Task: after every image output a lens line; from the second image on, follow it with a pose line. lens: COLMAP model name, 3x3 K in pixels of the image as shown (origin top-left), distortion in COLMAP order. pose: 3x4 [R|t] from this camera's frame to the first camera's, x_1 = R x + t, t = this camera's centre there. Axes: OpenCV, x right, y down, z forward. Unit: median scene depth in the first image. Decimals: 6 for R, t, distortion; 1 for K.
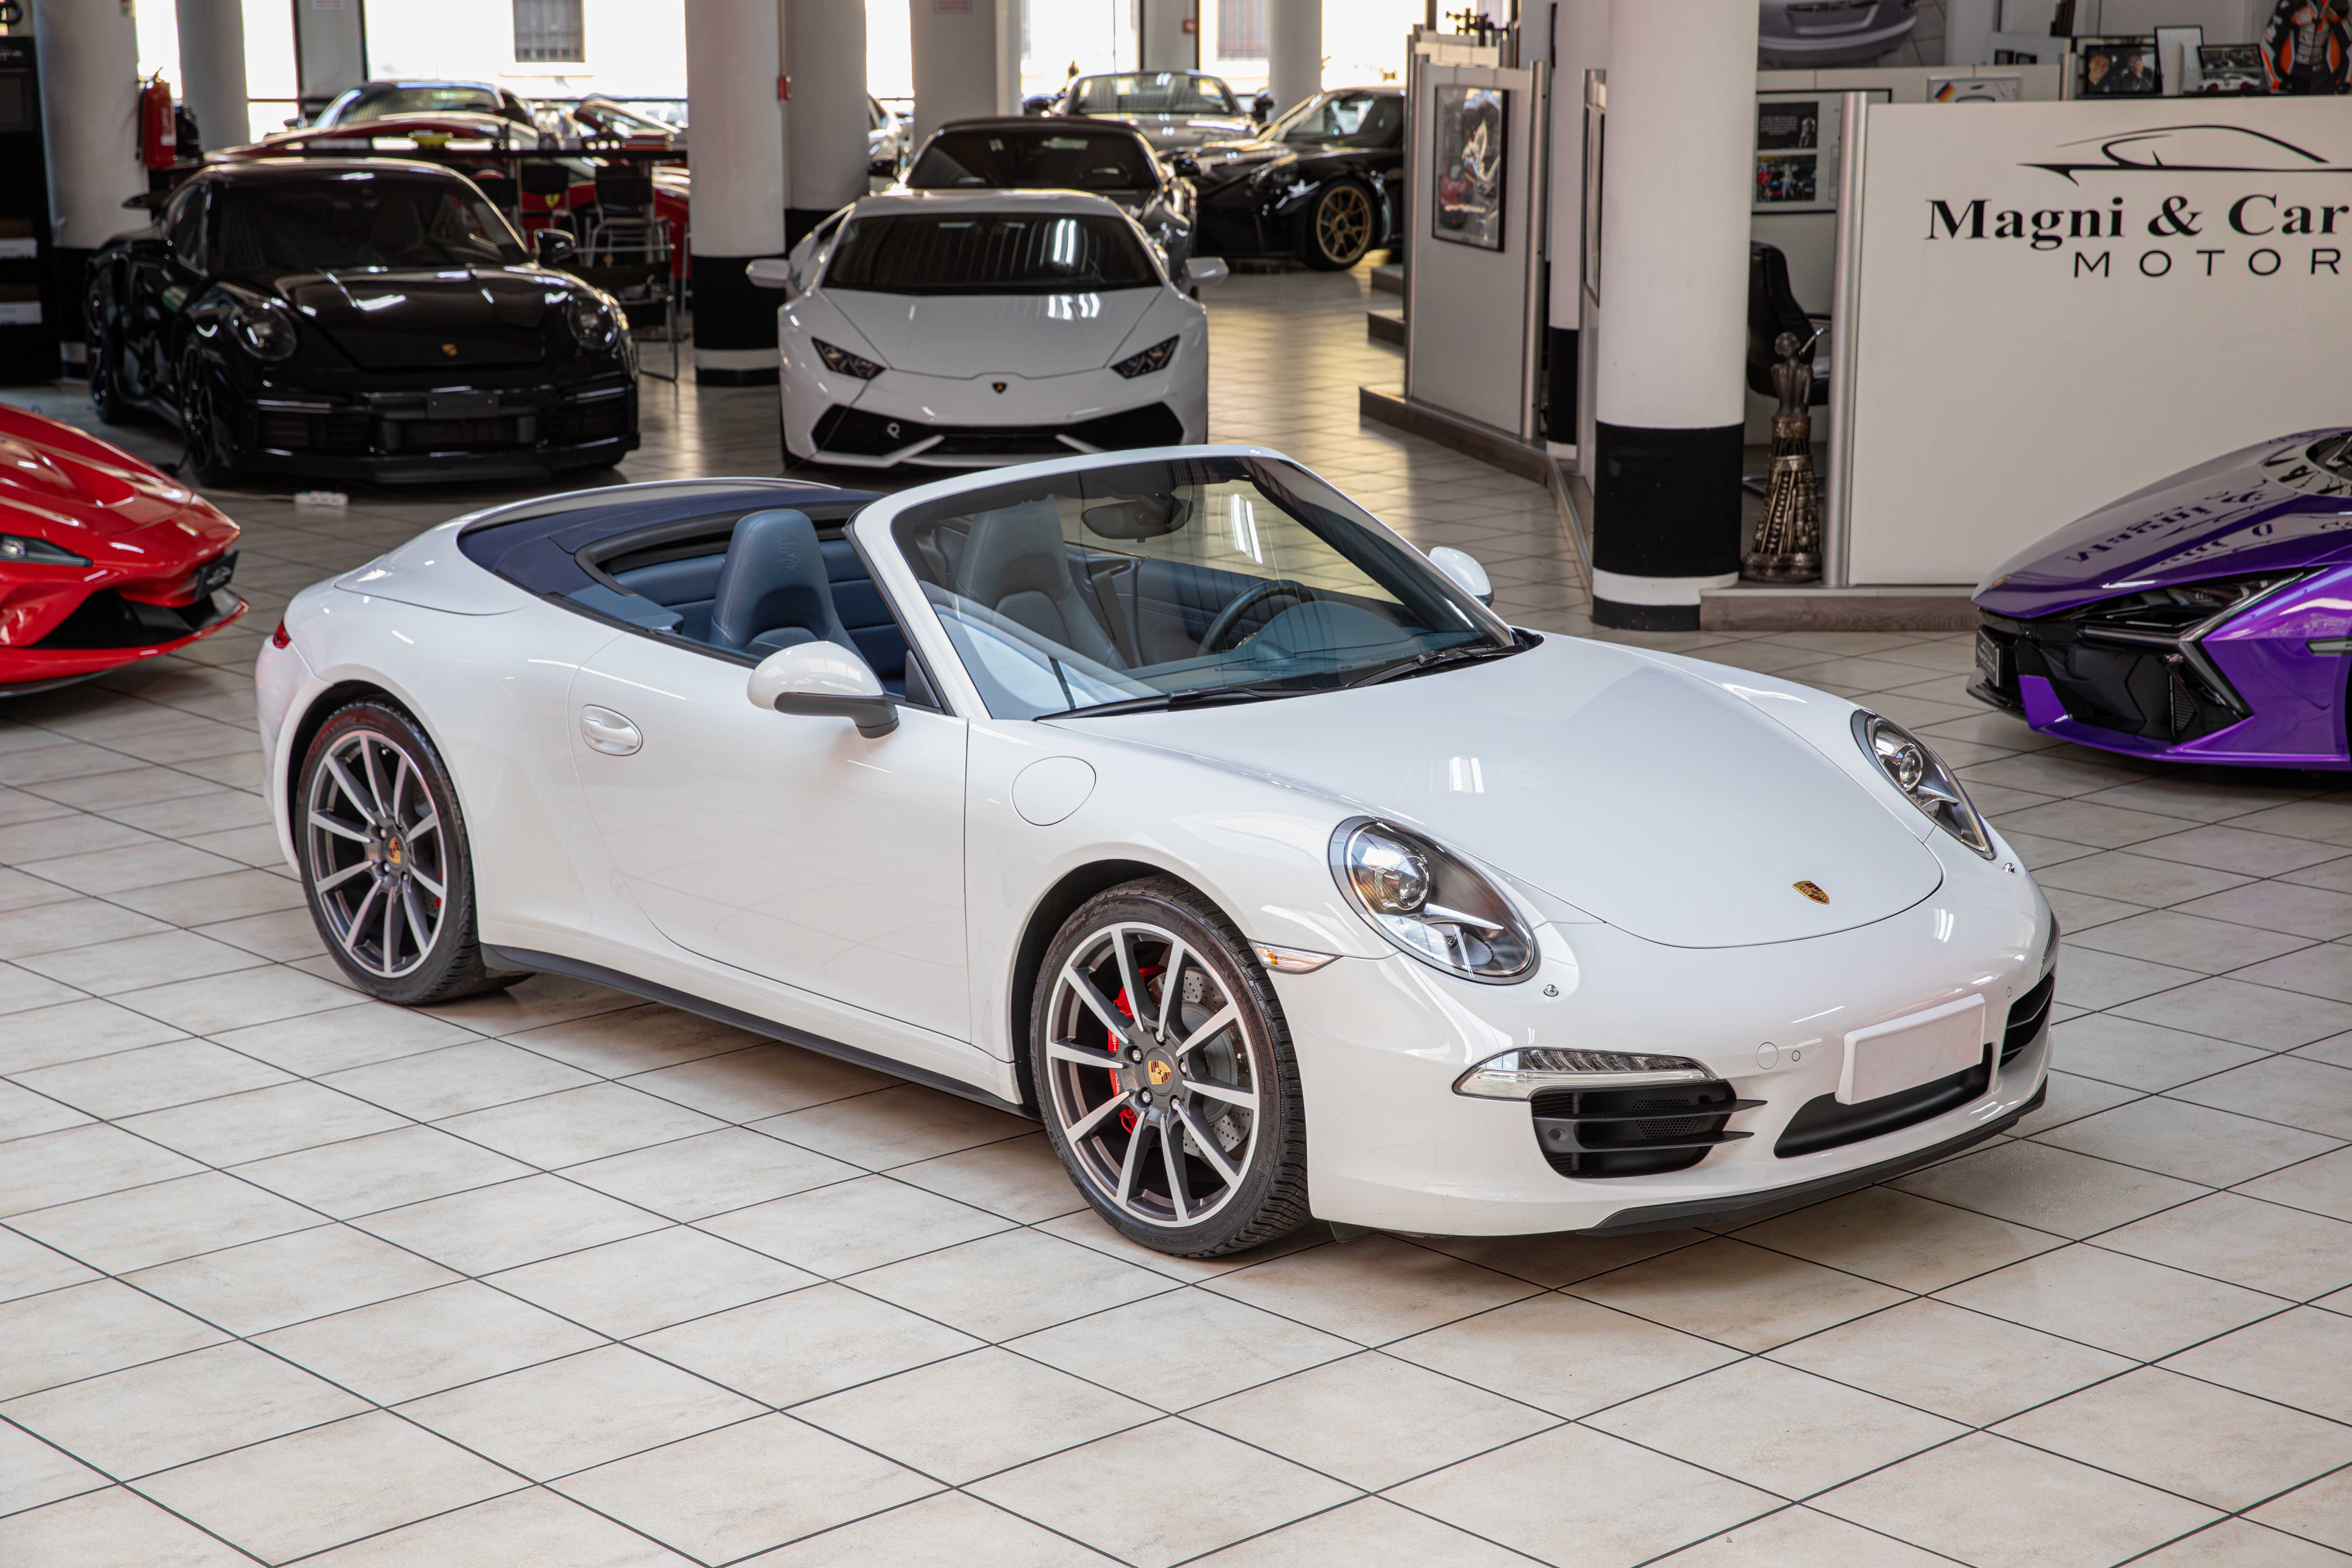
lens RADIAL K [[3894.0, 0, 1176.0], [0, 3894.0, 784.0], [0, 0, 1]] dist [0.148841, 0.222780]
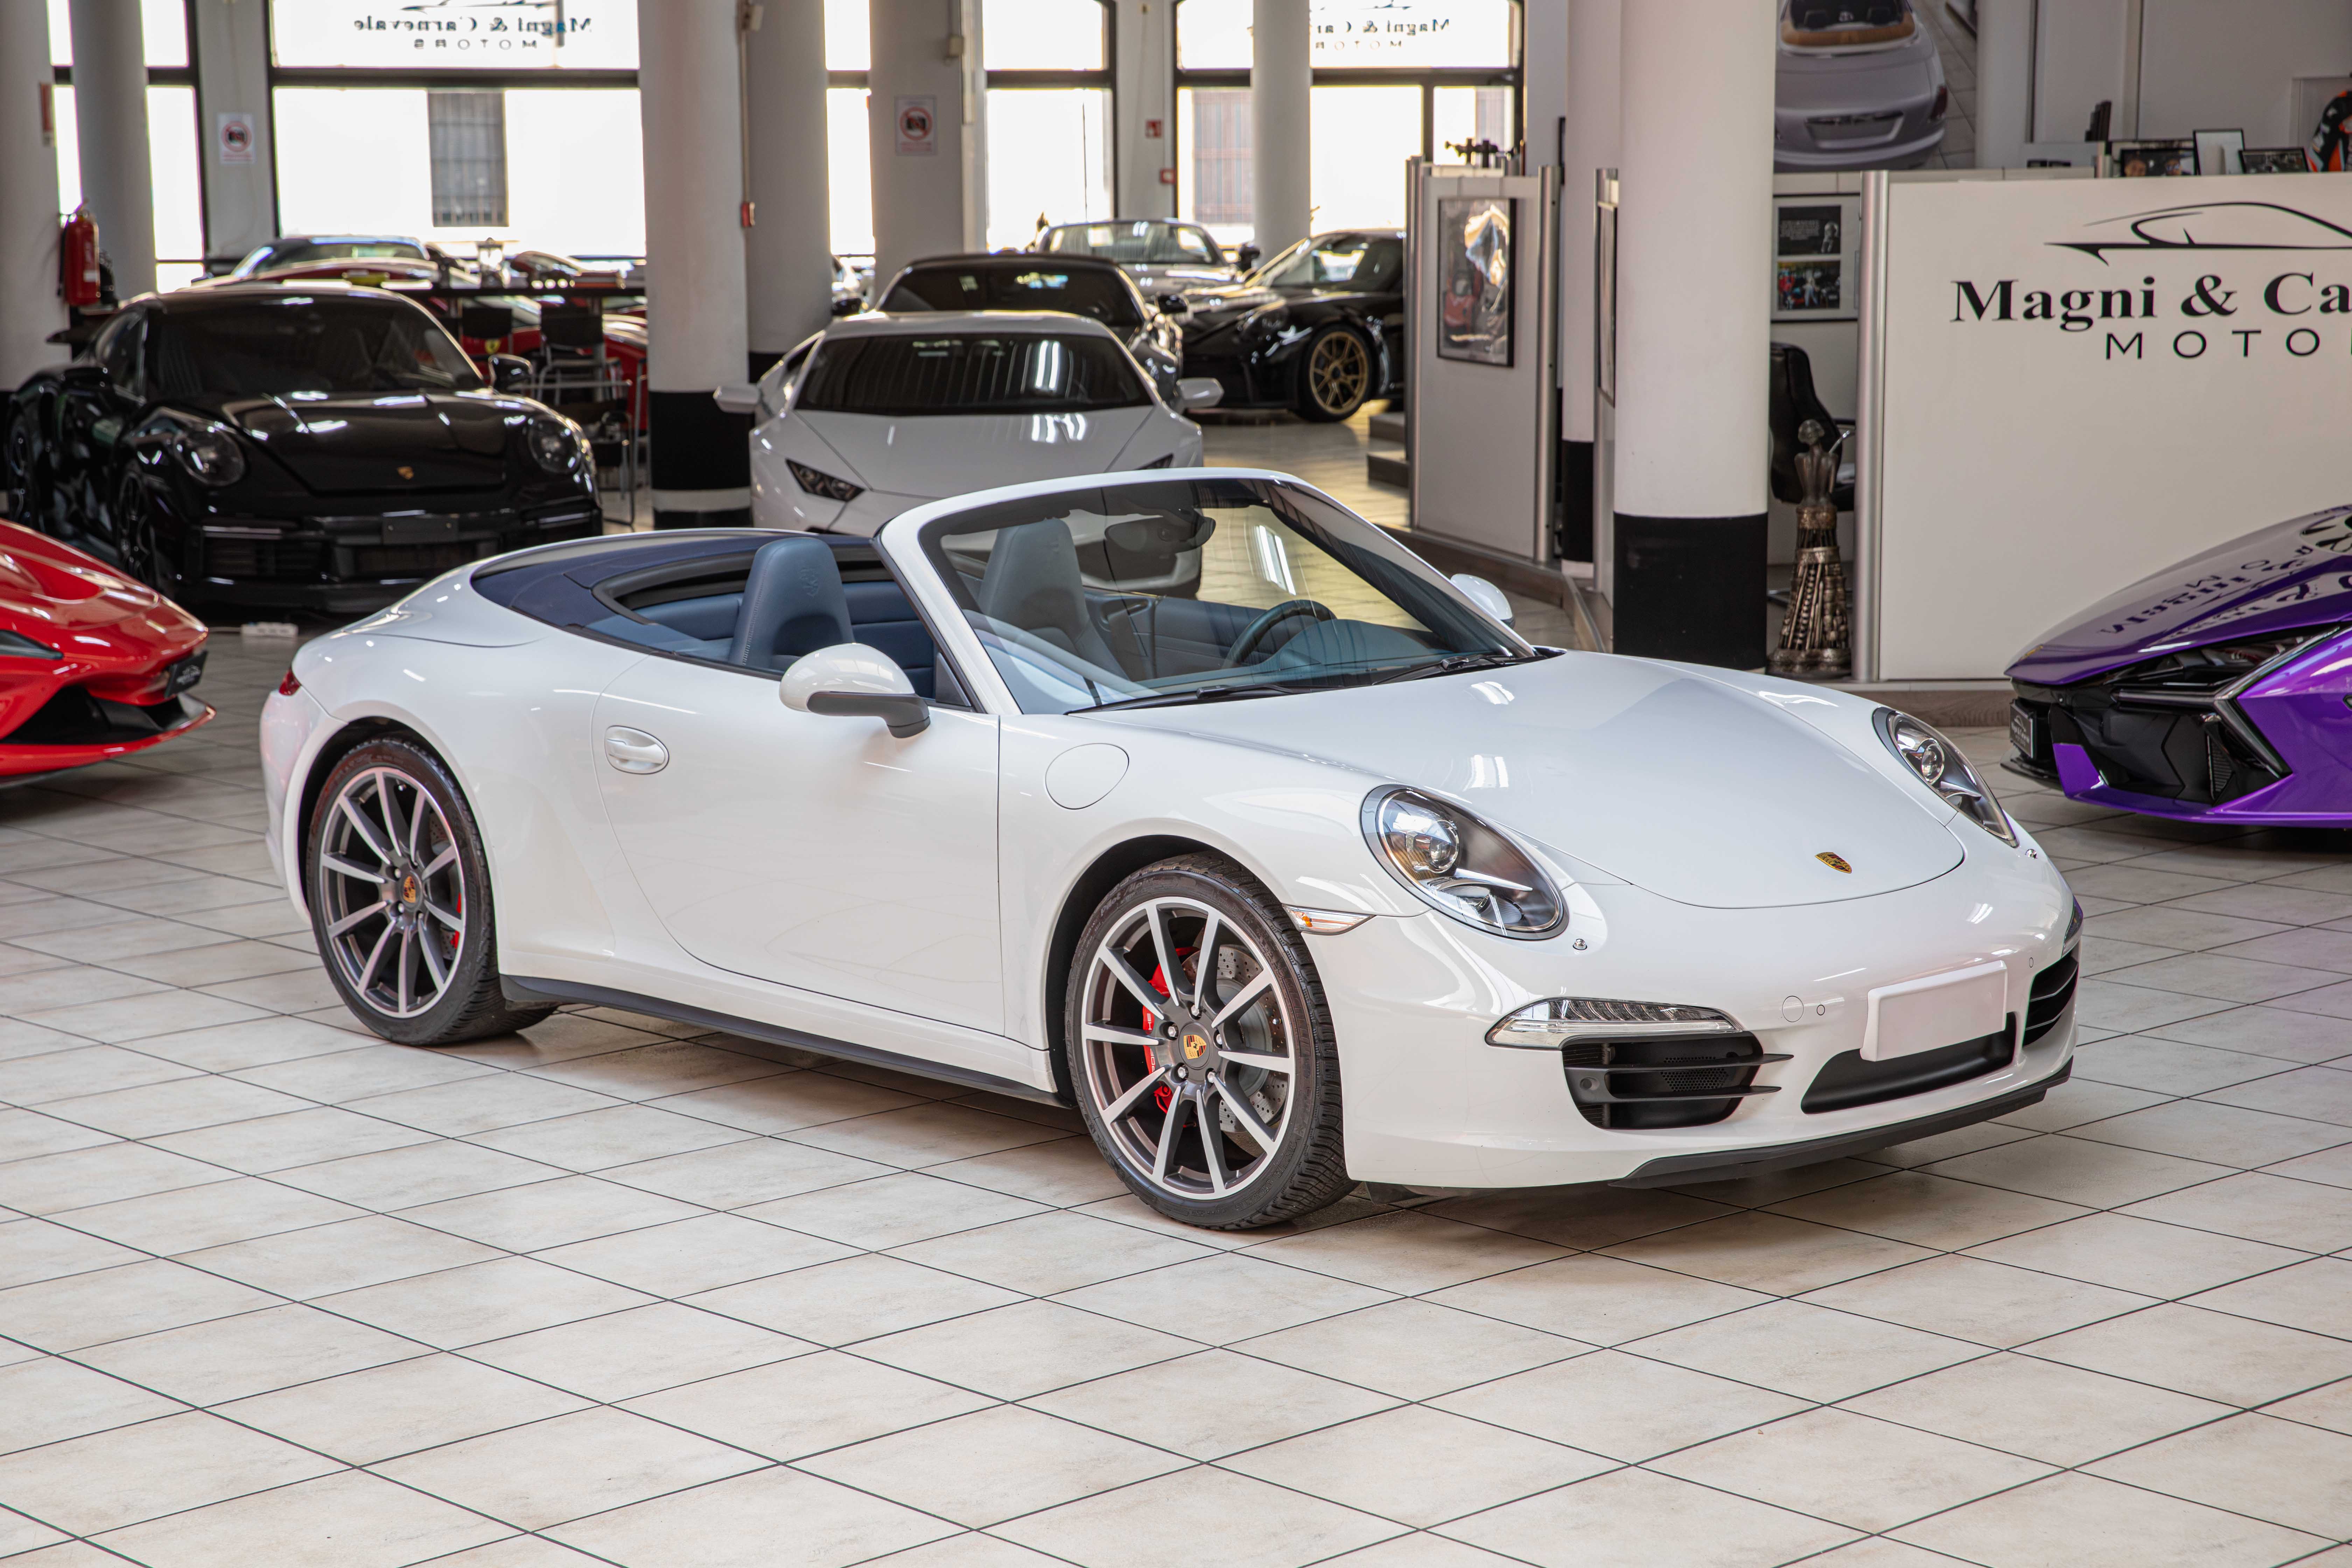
lens RADIAL K [[4352.5, 0, 1176.0], [0, 4352.5, 784.0], [0, 0, 1]] dist [0.185833, 0.341816]
pose [[0.999936, -0.009067, 0.006761, -0.008421], [0.009459, 0.998133, -0.060349, 0.038427], [-0.006201, 0.060409, 0.998154, -0.070253]]
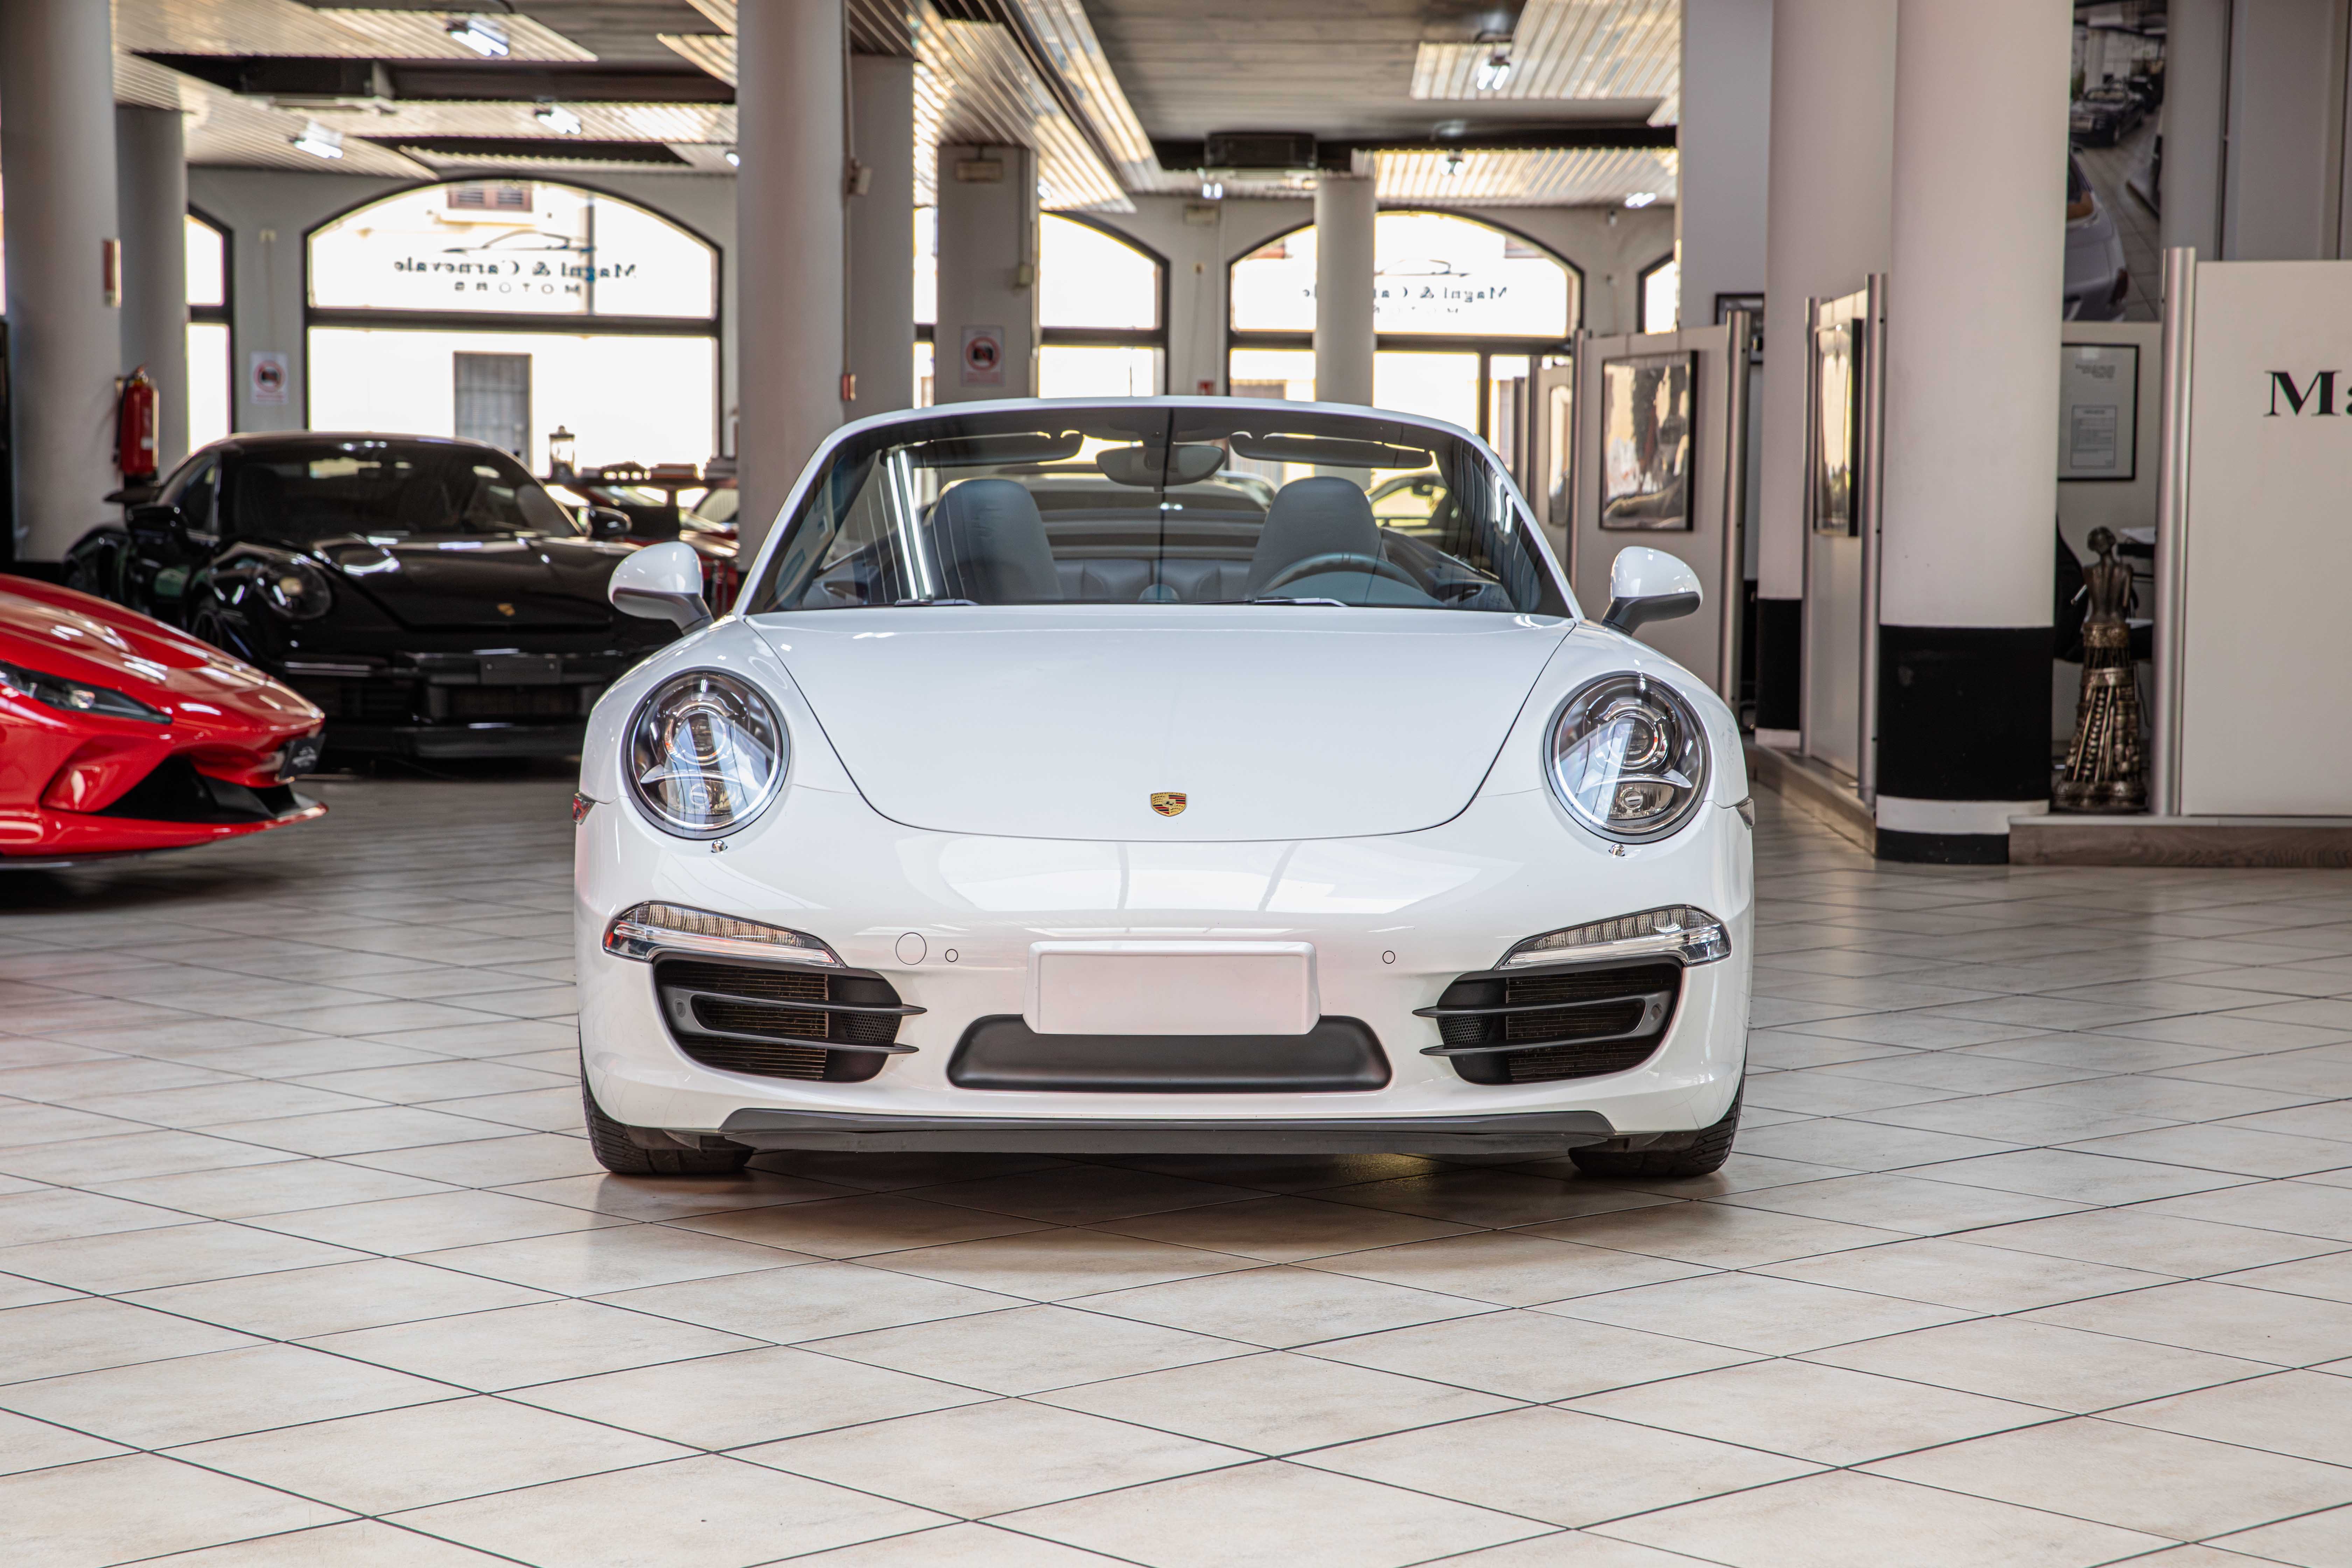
lens RADIAL K [[4352.5, 0, 1176.0], [0, 4352.5, 784.0], [0, 0, 1]] dist [0.185833, 0.341816]
pose [[0.999858, 0.008061, 0.014766, -0.063576], [-0.005928, 0.990249, -0.139185, 0.079082], [-0.015744, 0.139077, 0.990156, 0.049915]]
